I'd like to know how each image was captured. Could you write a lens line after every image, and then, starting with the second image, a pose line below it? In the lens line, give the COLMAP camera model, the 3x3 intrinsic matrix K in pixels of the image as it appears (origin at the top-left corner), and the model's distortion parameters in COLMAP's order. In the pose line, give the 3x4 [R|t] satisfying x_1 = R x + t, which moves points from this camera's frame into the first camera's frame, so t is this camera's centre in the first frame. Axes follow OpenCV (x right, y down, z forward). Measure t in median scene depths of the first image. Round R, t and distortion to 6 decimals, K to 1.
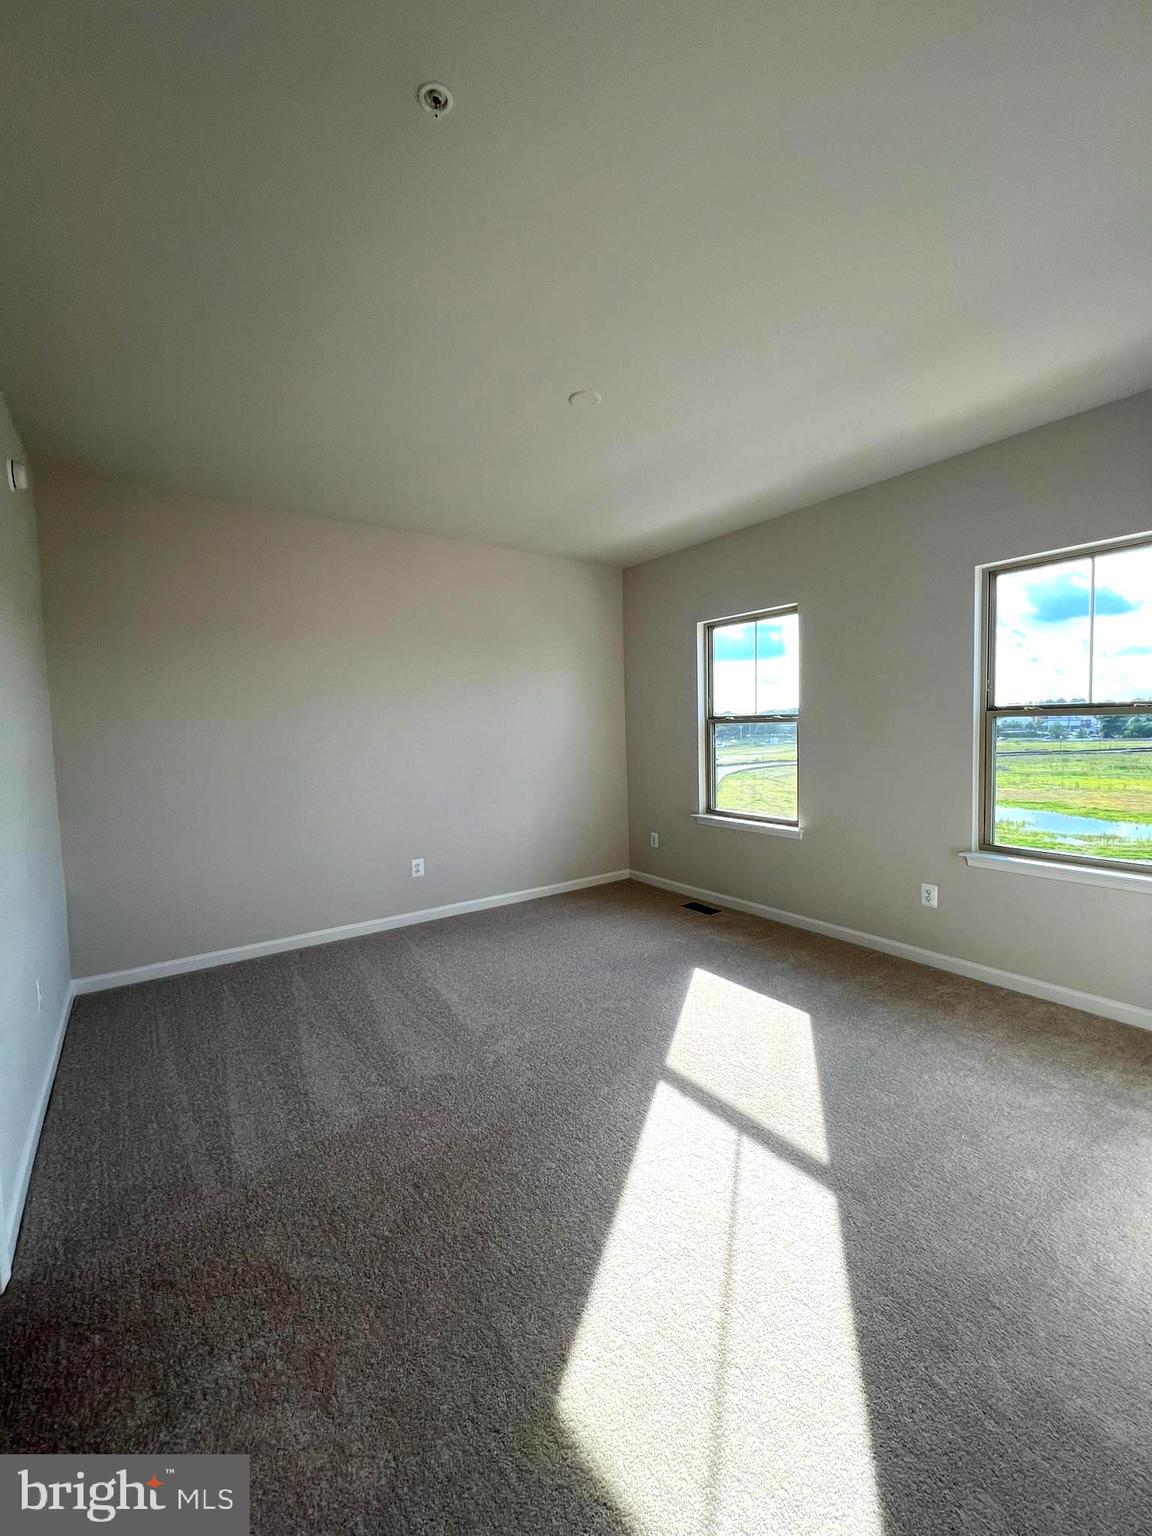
lens RADIAL K [[613.4, 0, 579.7], [0, 613.4, 762.9], [0, 0, 1]] dist [-0.003891, 0.000884]
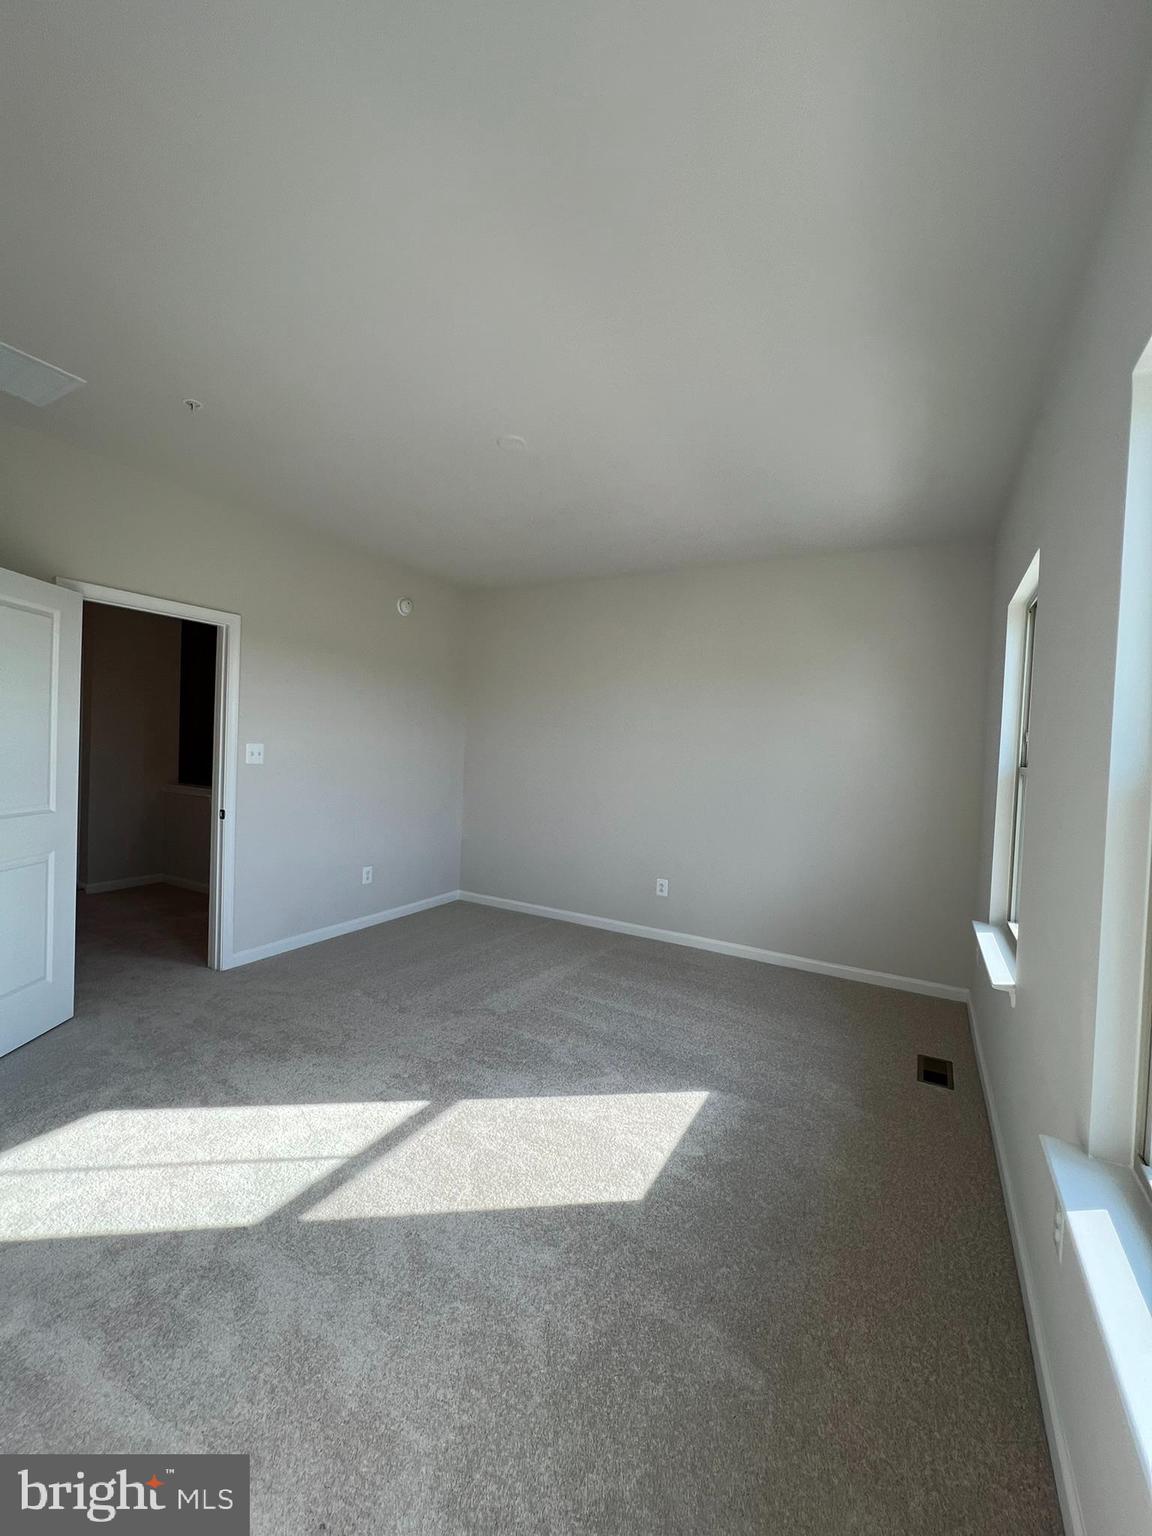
lens RADIAL K [[613.4, 0, 579.7], [0, 613.4, 762.9], [0, 0, 1]] dist [-0.003891, 0.000884]
pose [[0.401081, 0.056489, -0.914299, 0.628653], [-0.099843, 0.994846, 0.017667, -0.045531], [0.910585, 0.084201, 0.404654, 0.431473]]
